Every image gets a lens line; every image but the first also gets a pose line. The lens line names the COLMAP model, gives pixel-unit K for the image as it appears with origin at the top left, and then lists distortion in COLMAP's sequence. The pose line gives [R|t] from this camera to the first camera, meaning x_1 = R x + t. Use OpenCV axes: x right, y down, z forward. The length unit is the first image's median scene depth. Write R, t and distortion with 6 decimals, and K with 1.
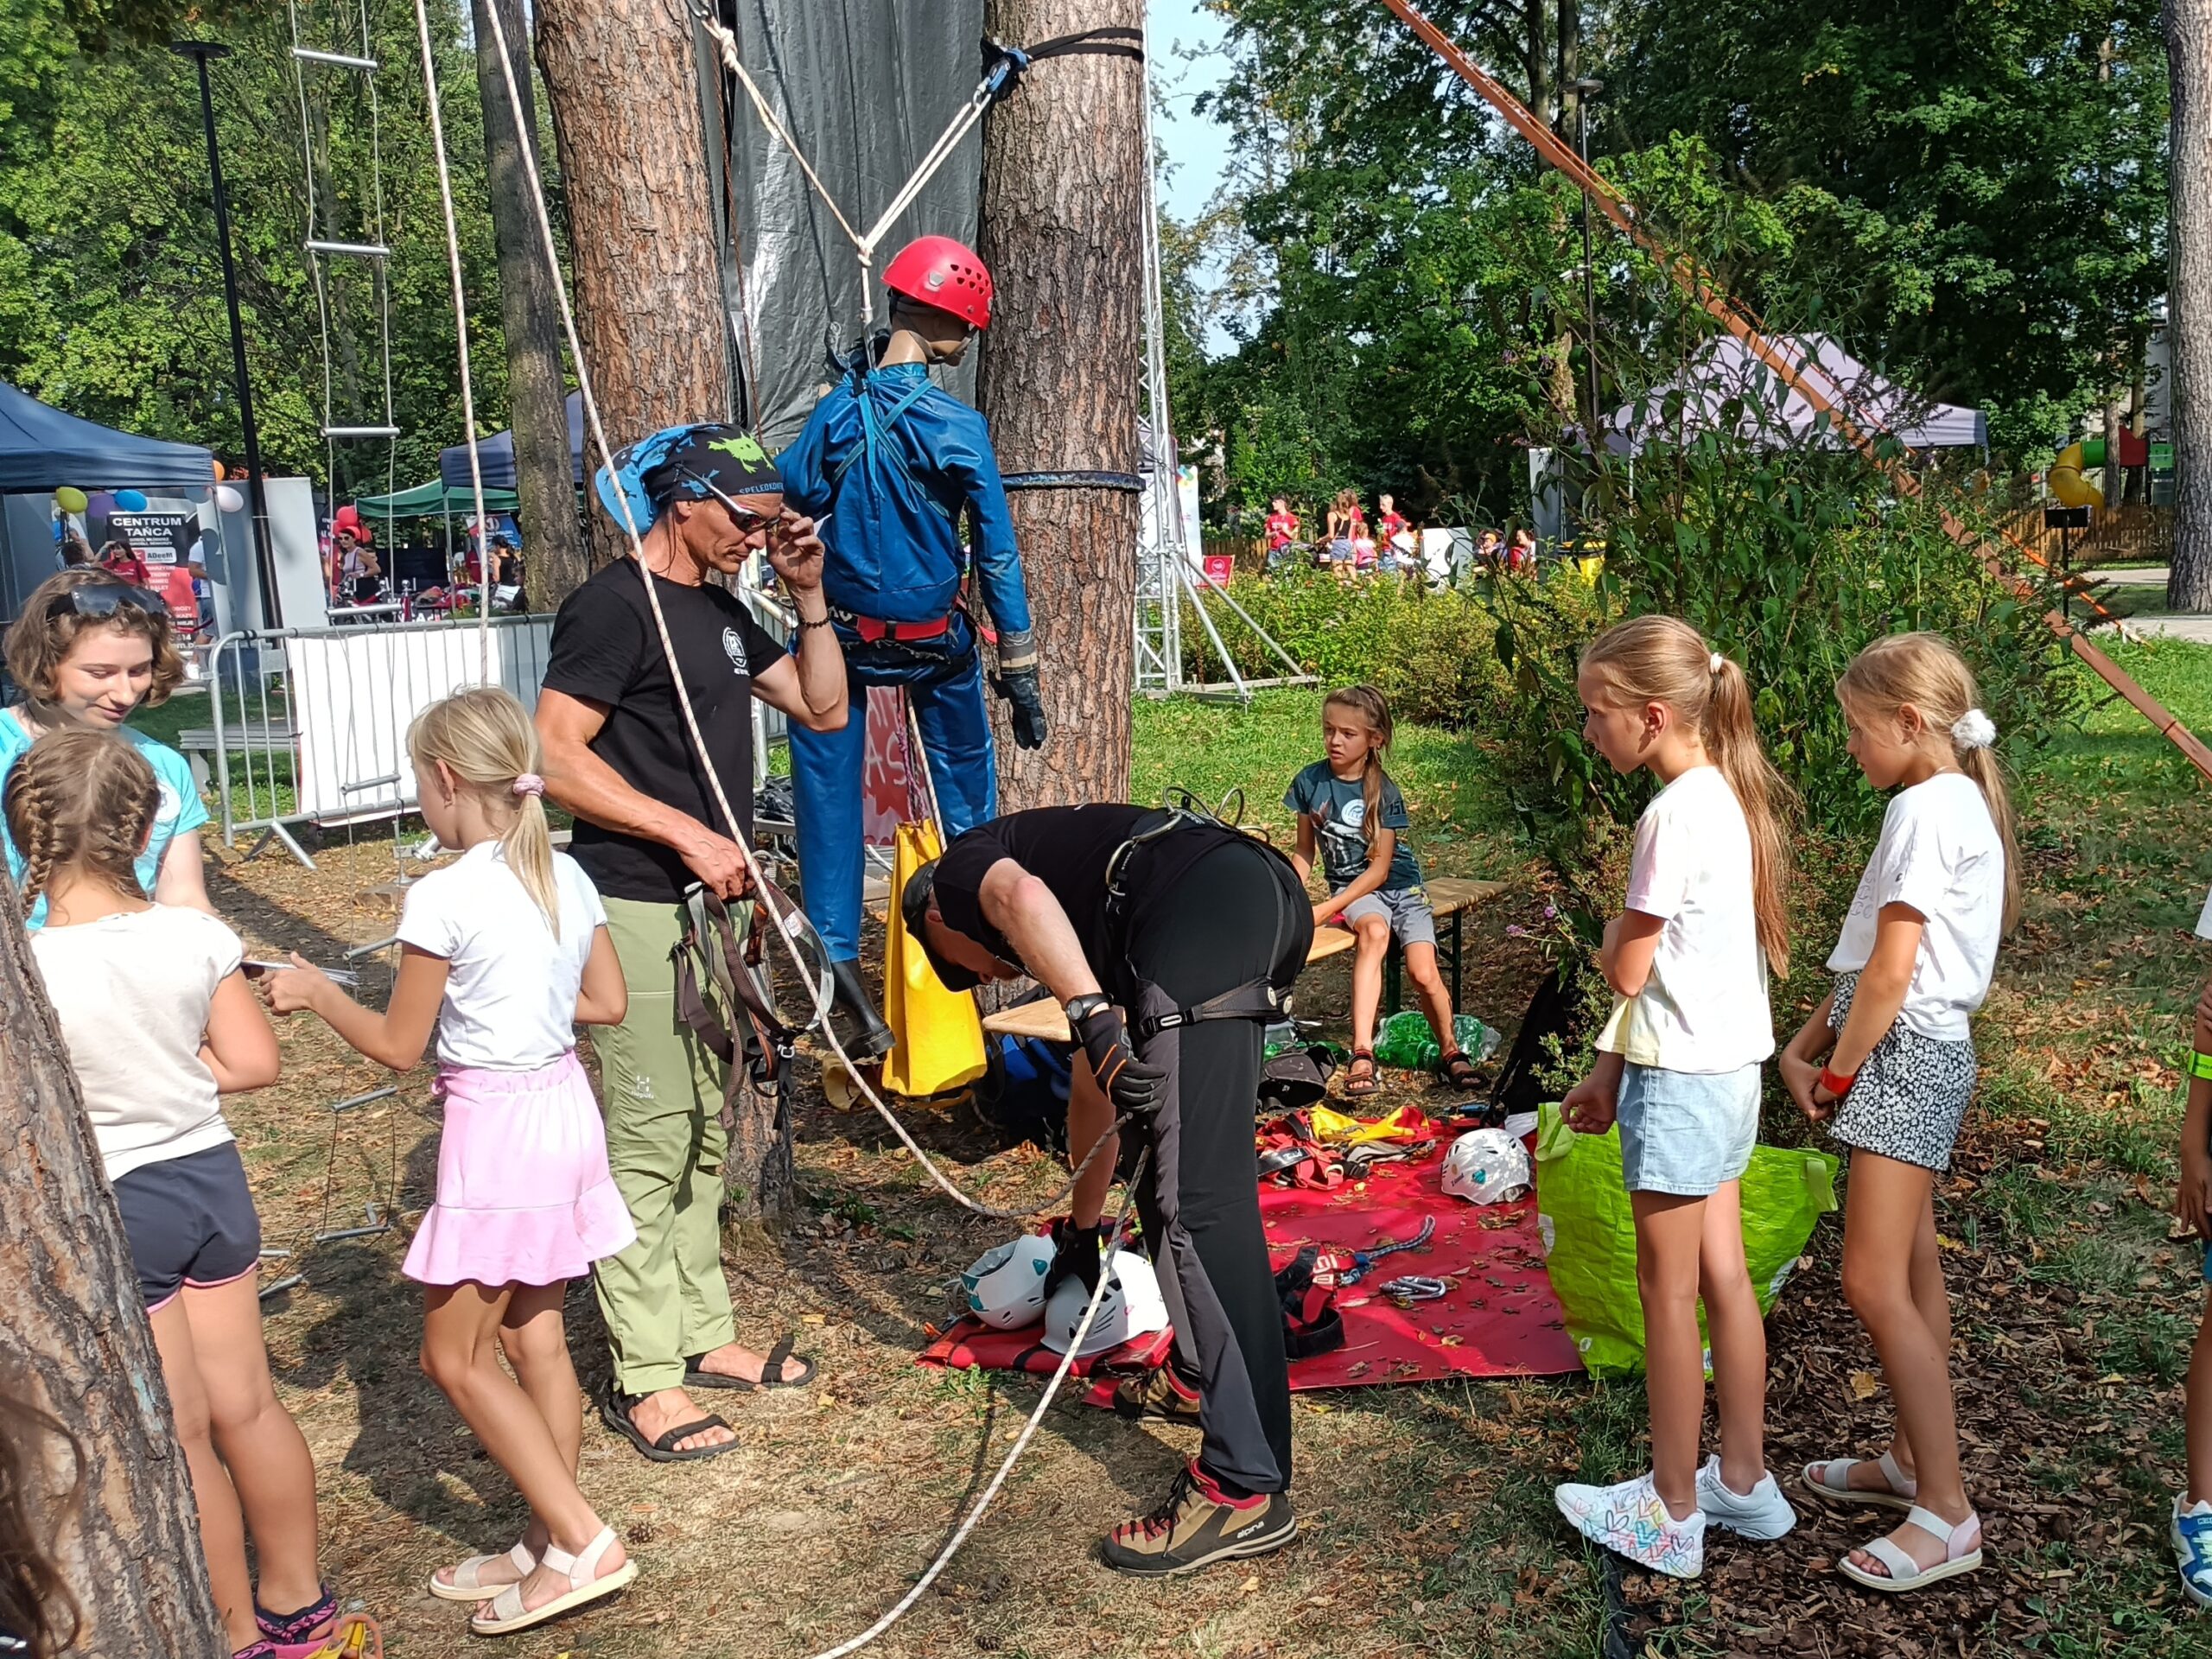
lens RADIAL K [[1870.2, 0, 1106.0], [0, 1870.2, 829.5], [0, 0, 1]] dist [0.001513, -0.005075]
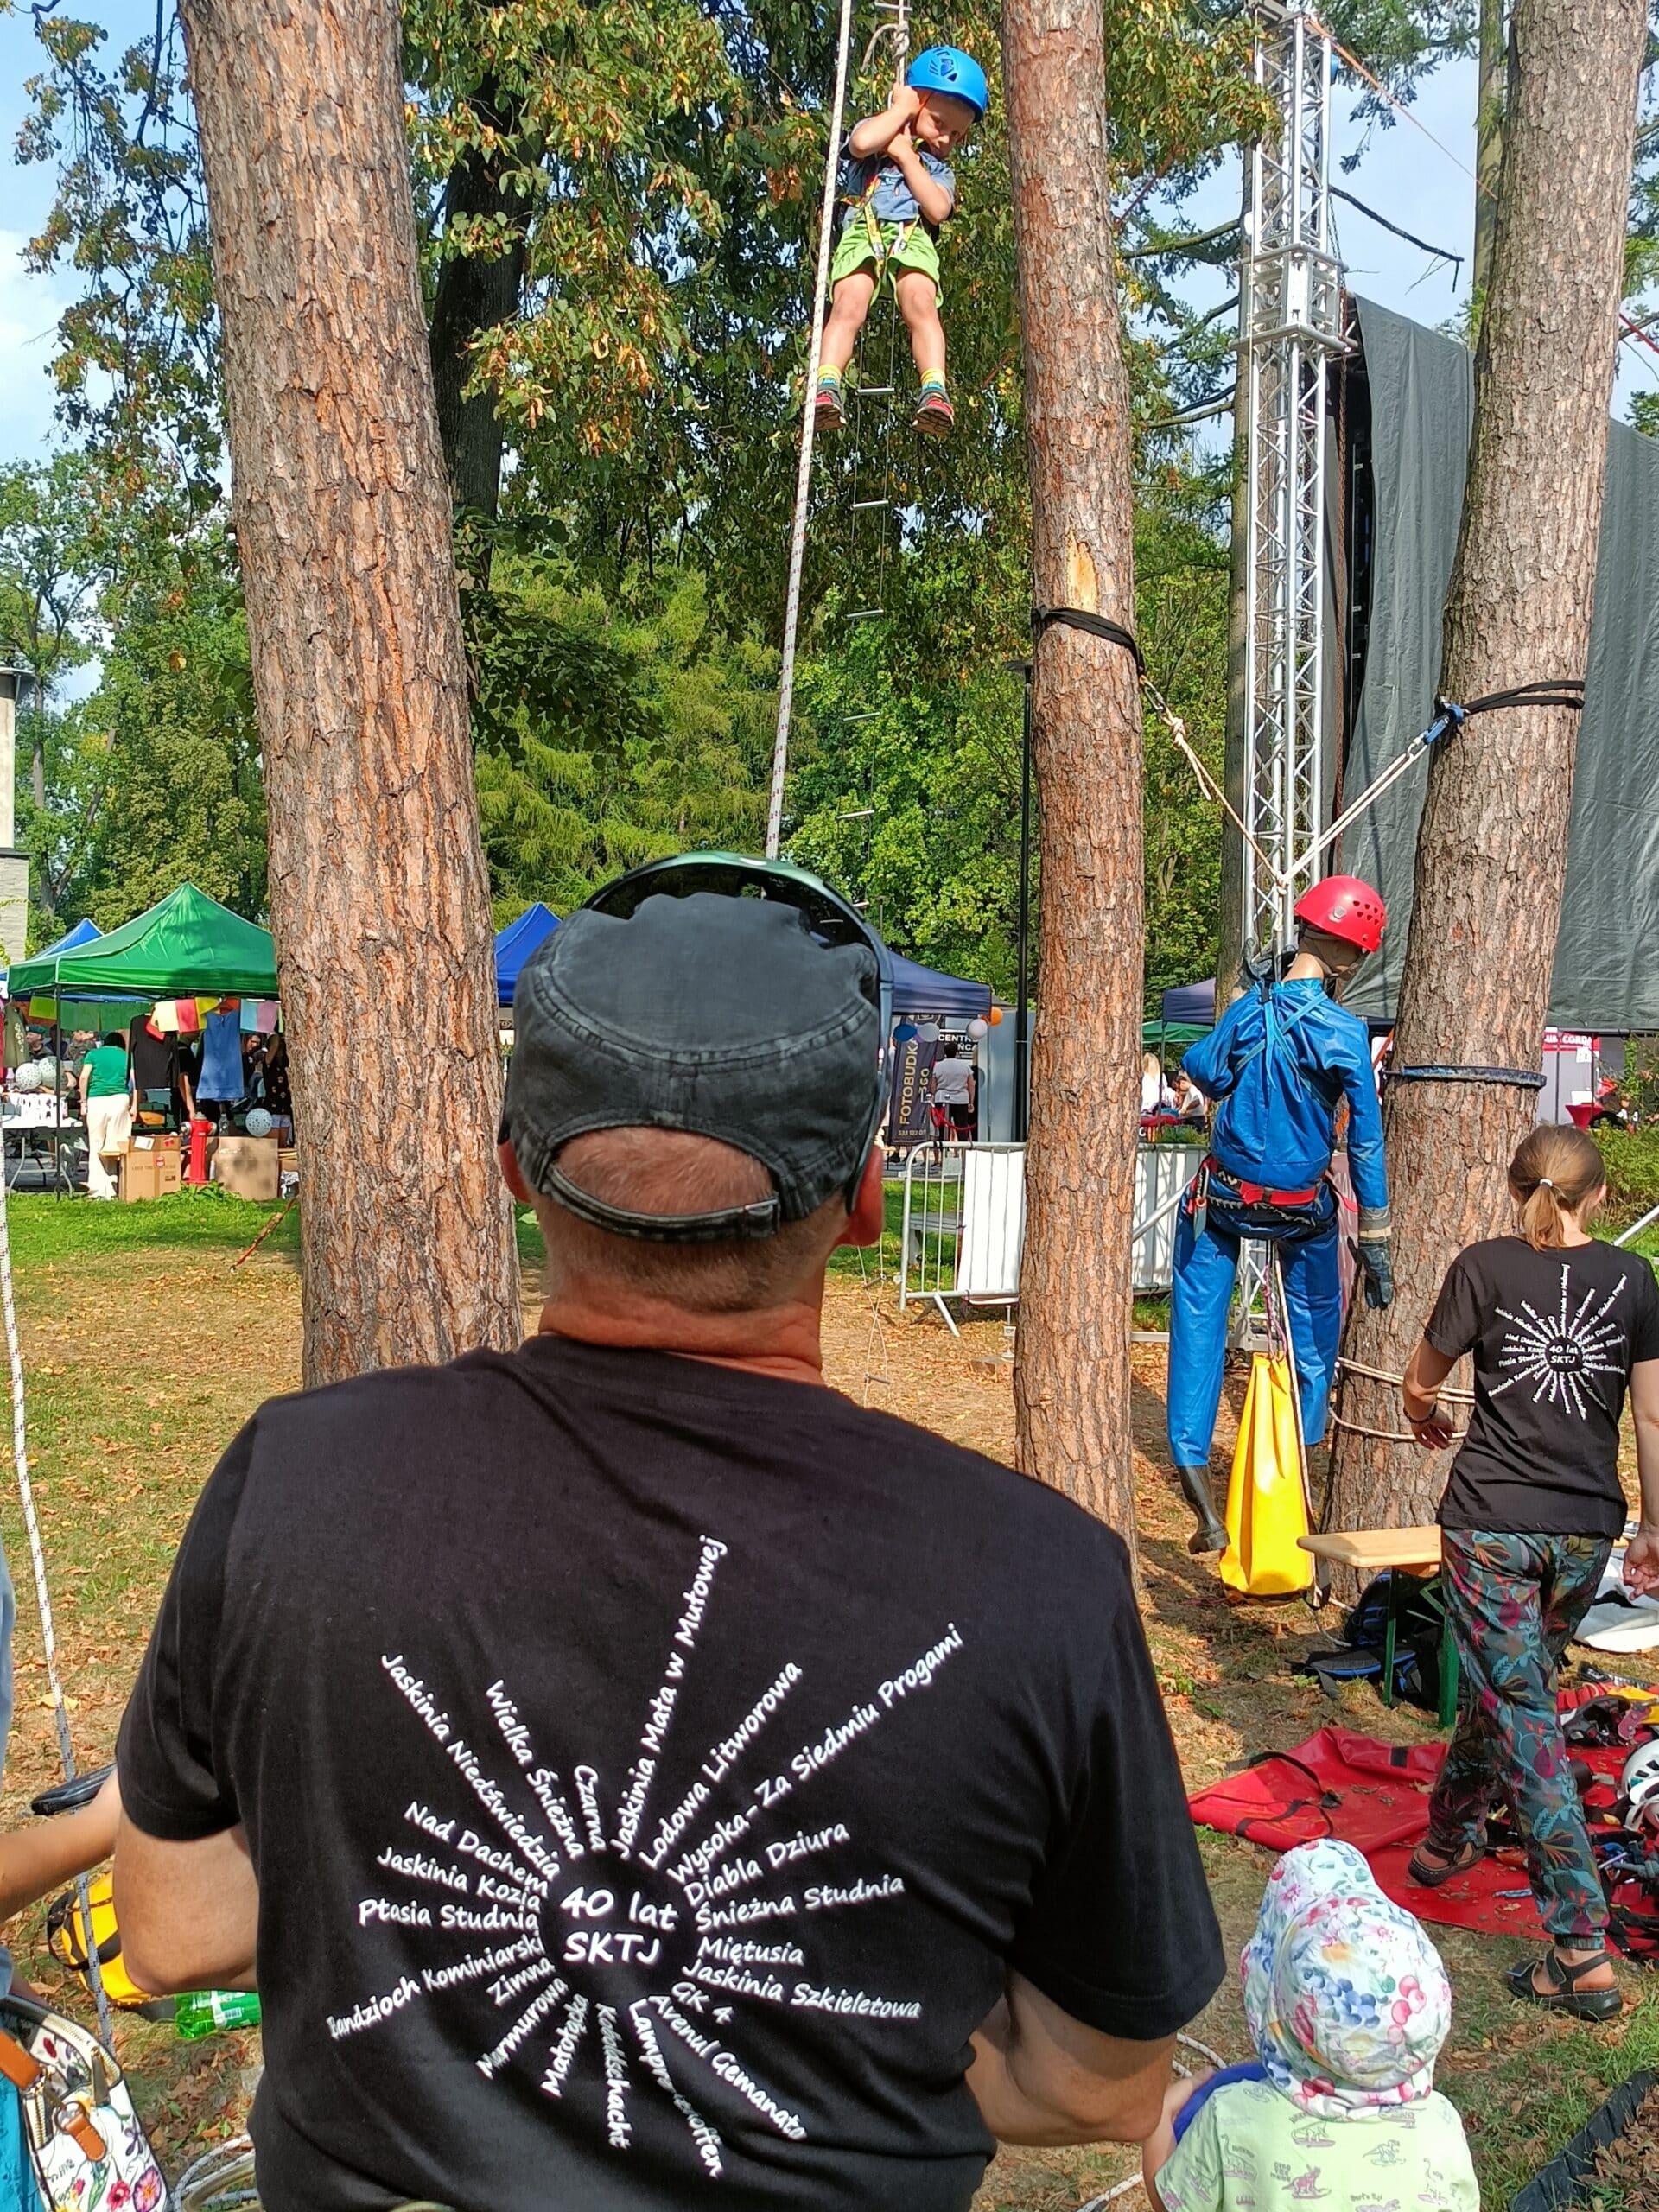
lens RADIAL K [[1762.3, 0, 829.5], [0, 1762.3, 1106.0], [0, 0, 1]] dist [-0.001186, -0.000338]
pose [[0.849207, 0.057762, -0.524891, 0.211737], [-0.125339, 0.987641, -0.094098, -0.020178], [0.512969, 0.145698, 0.845952, -0.089783]]
